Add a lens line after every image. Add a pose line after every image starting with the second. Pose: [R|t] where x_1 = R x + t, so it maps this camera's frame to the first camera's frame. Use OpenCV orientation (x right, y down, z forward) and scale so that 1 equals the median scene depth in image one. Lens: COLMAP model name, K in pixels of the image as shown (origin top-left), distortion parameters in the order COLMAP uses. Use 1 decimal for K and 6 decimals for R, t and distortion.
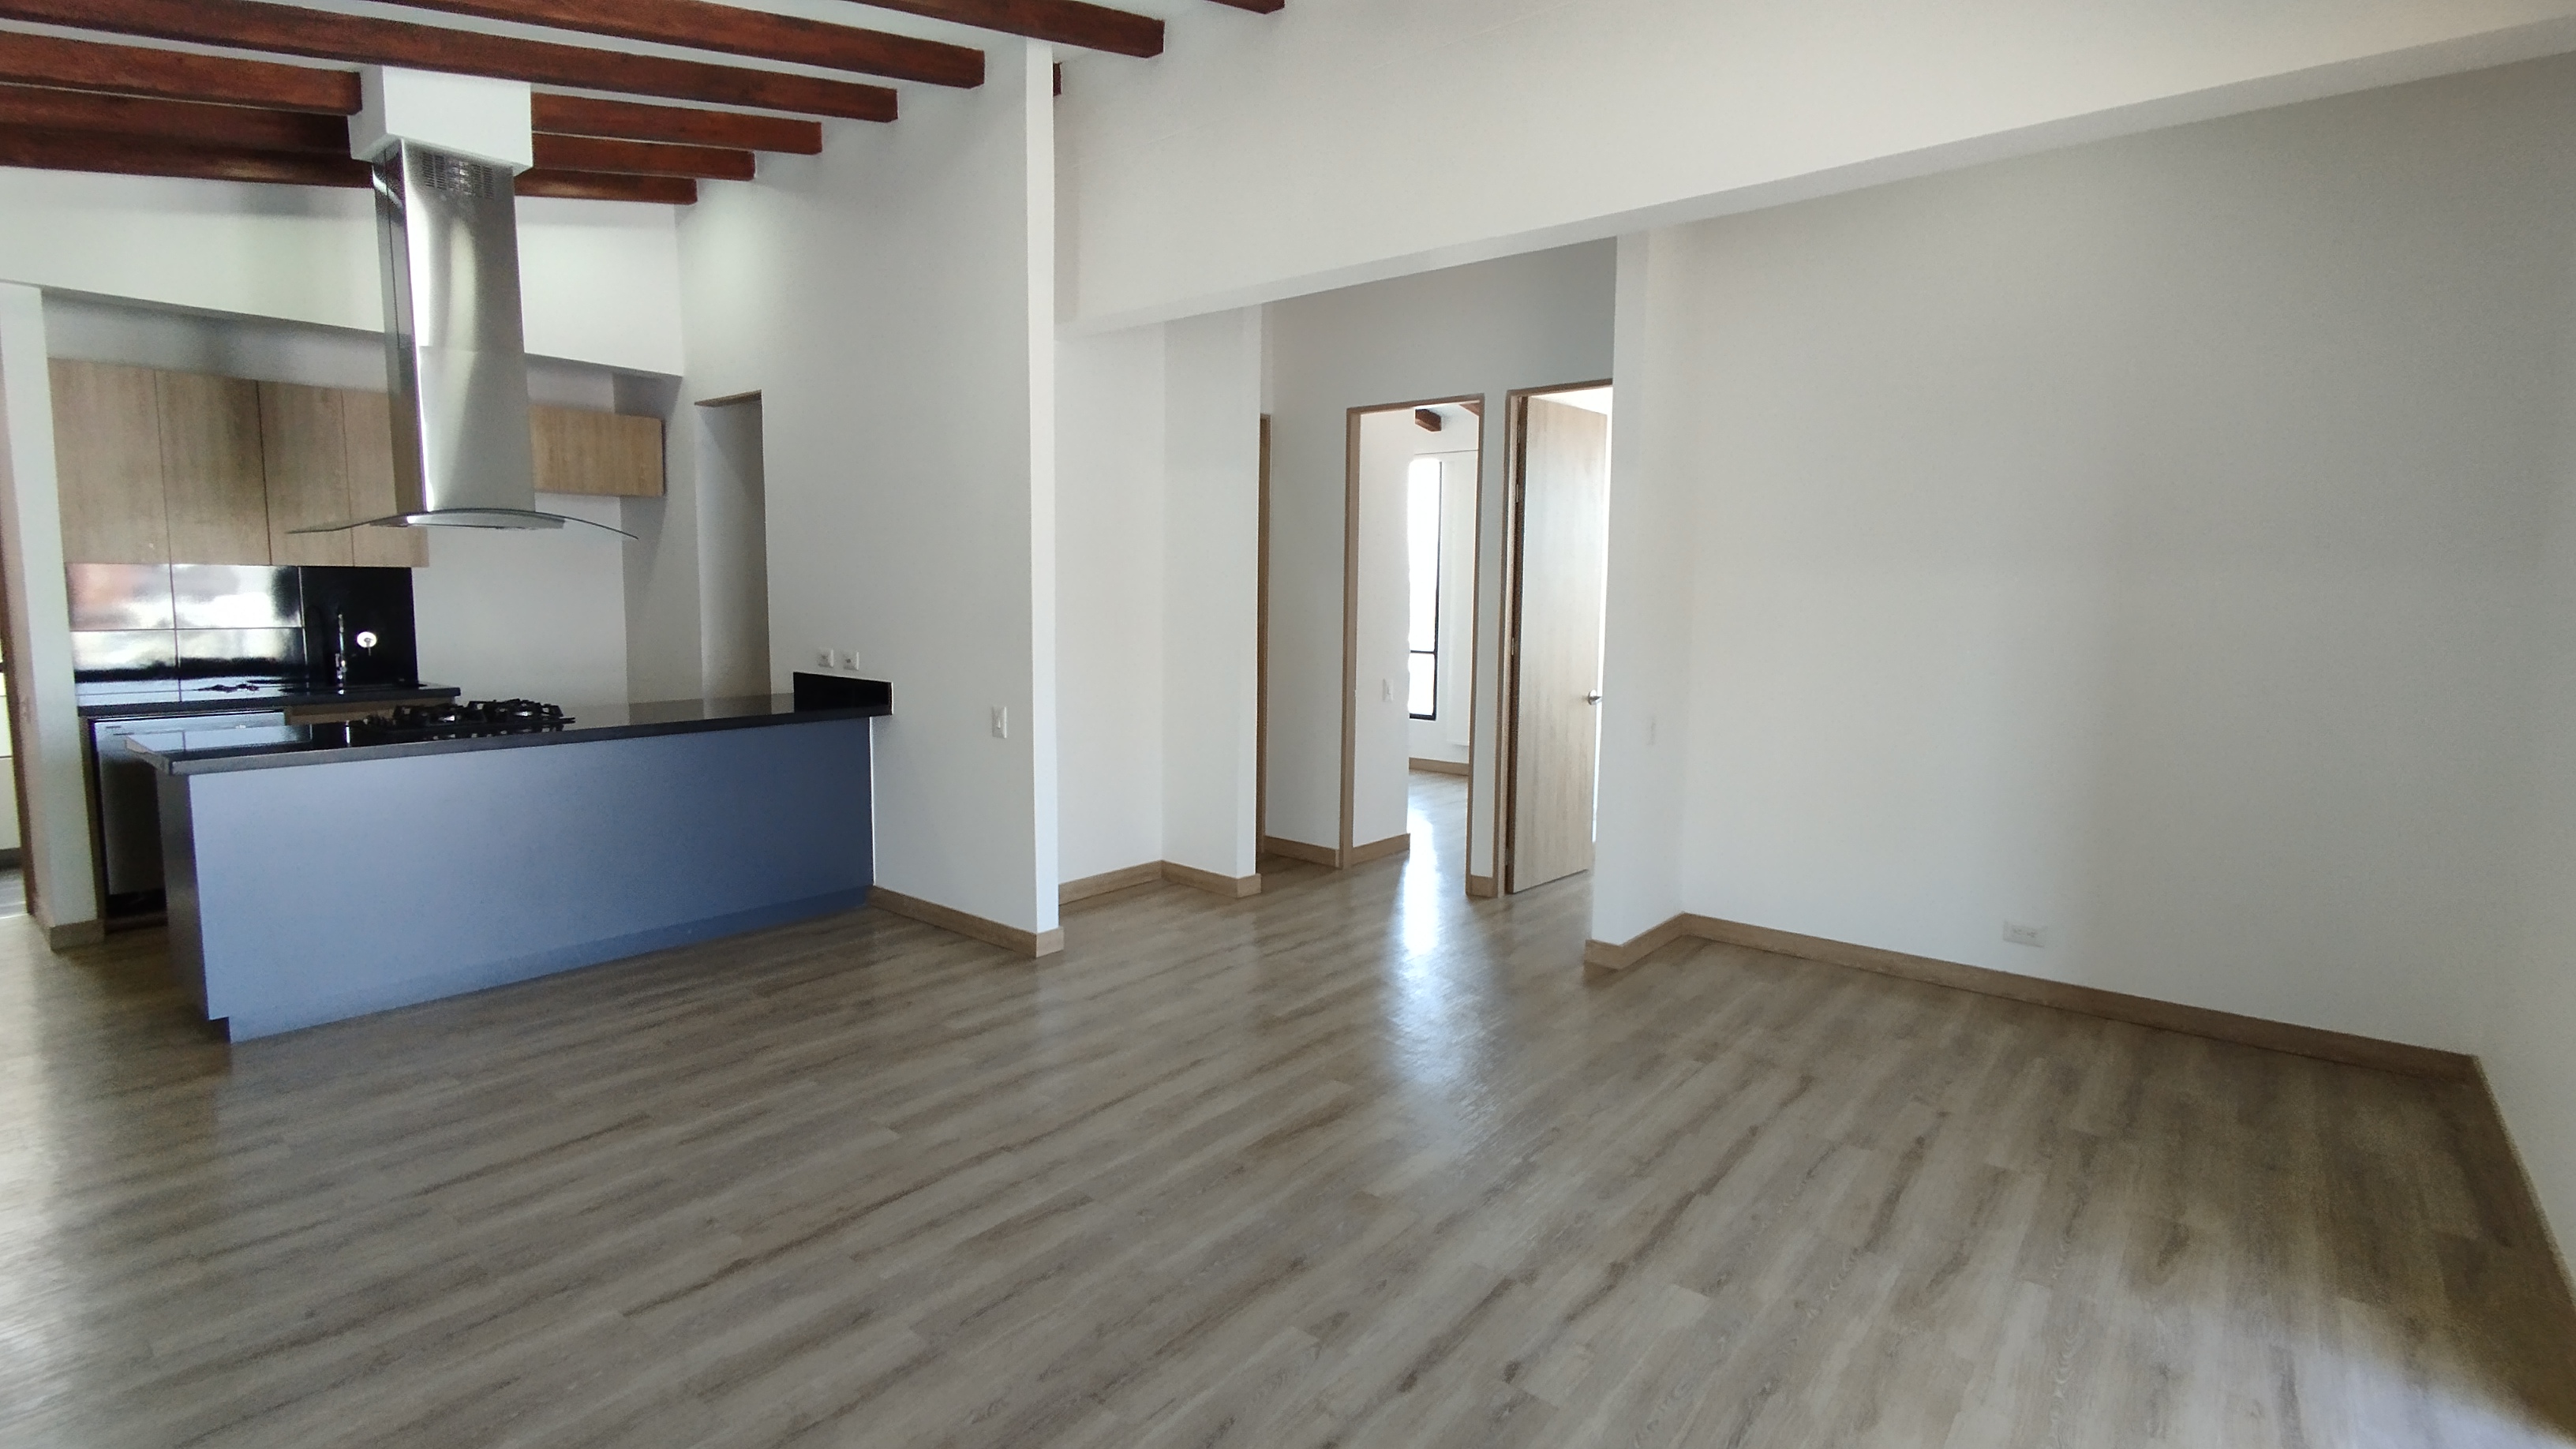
lens RADIAL K [[1192.8, 0, 1279.3], [0, 1192.8, 707.3], [0, 0, 1]] dist [-0.002158, -0.003072]
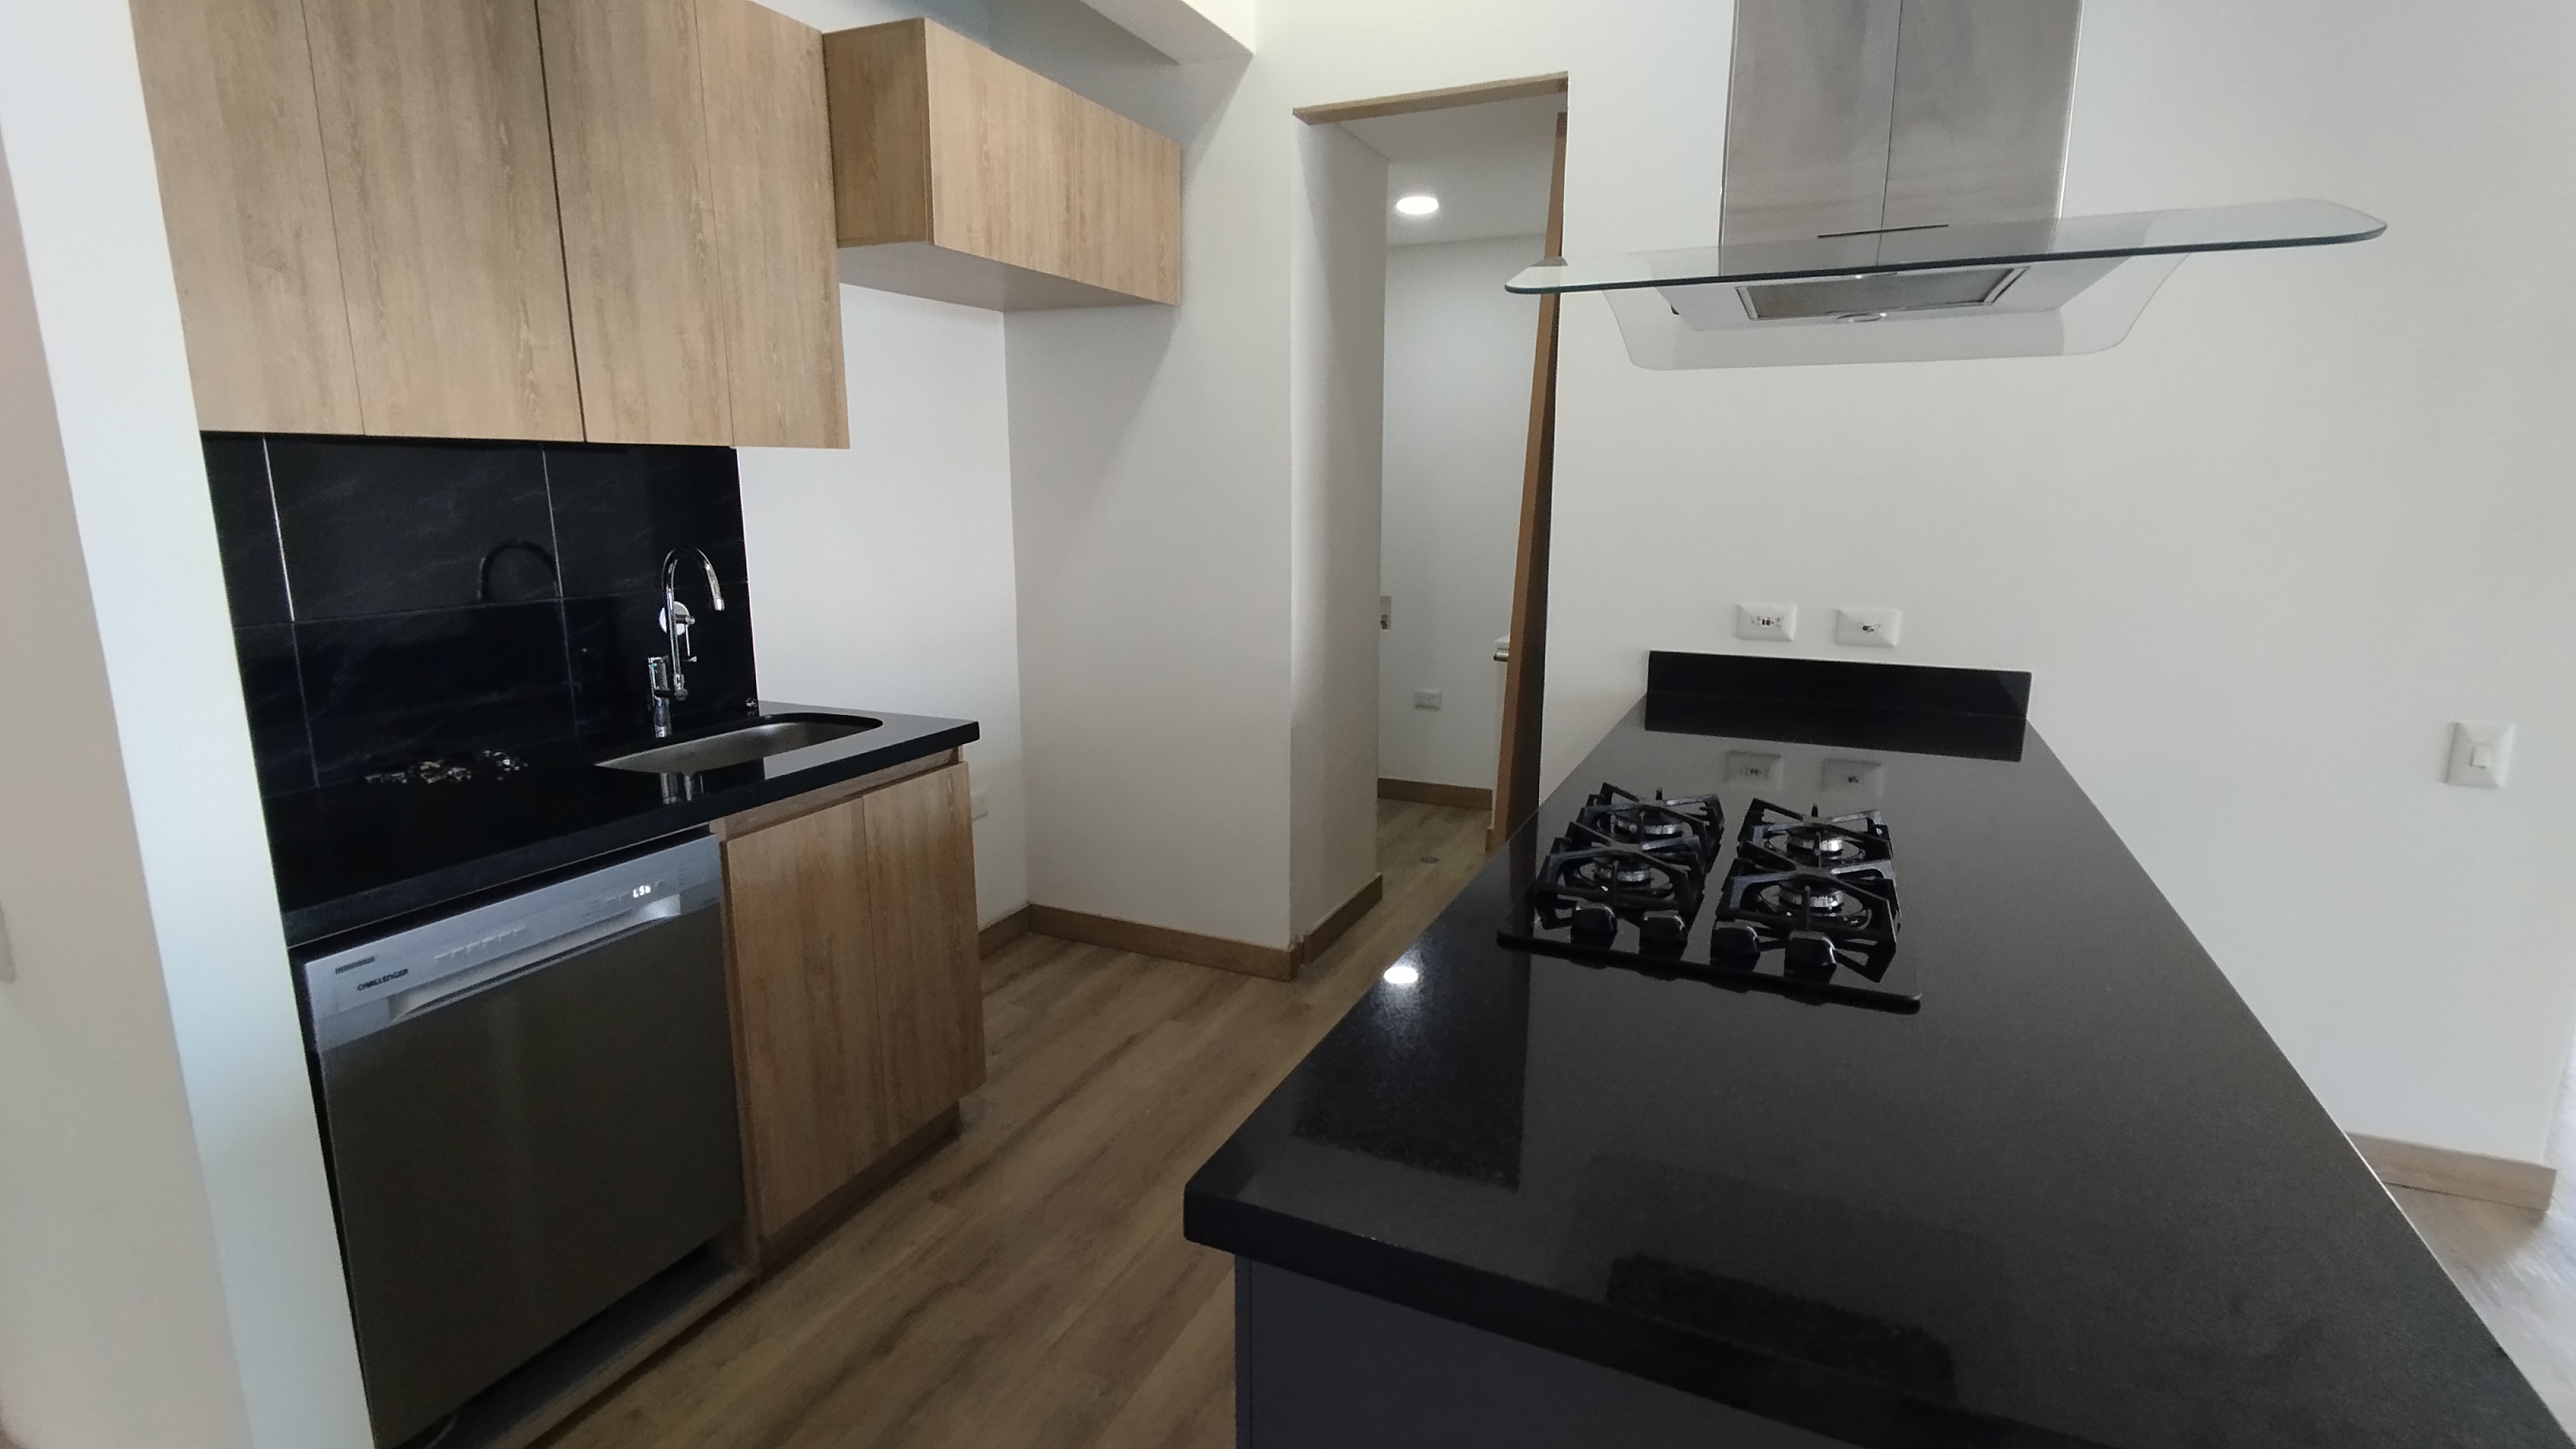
lens RADIAL K [[1192.8, 0, 1291.1], [0, 1192.8, 714.7], [0, 0, 1]] dist [-0.002158, -0.003072]
pose [[0.967772, -0.061562, 0.244189, -0.663462], [0.035885, 0.993477, 0.108242, -0.060177], [-0.249260, -0.095990, 0.963668, 0.520232]]
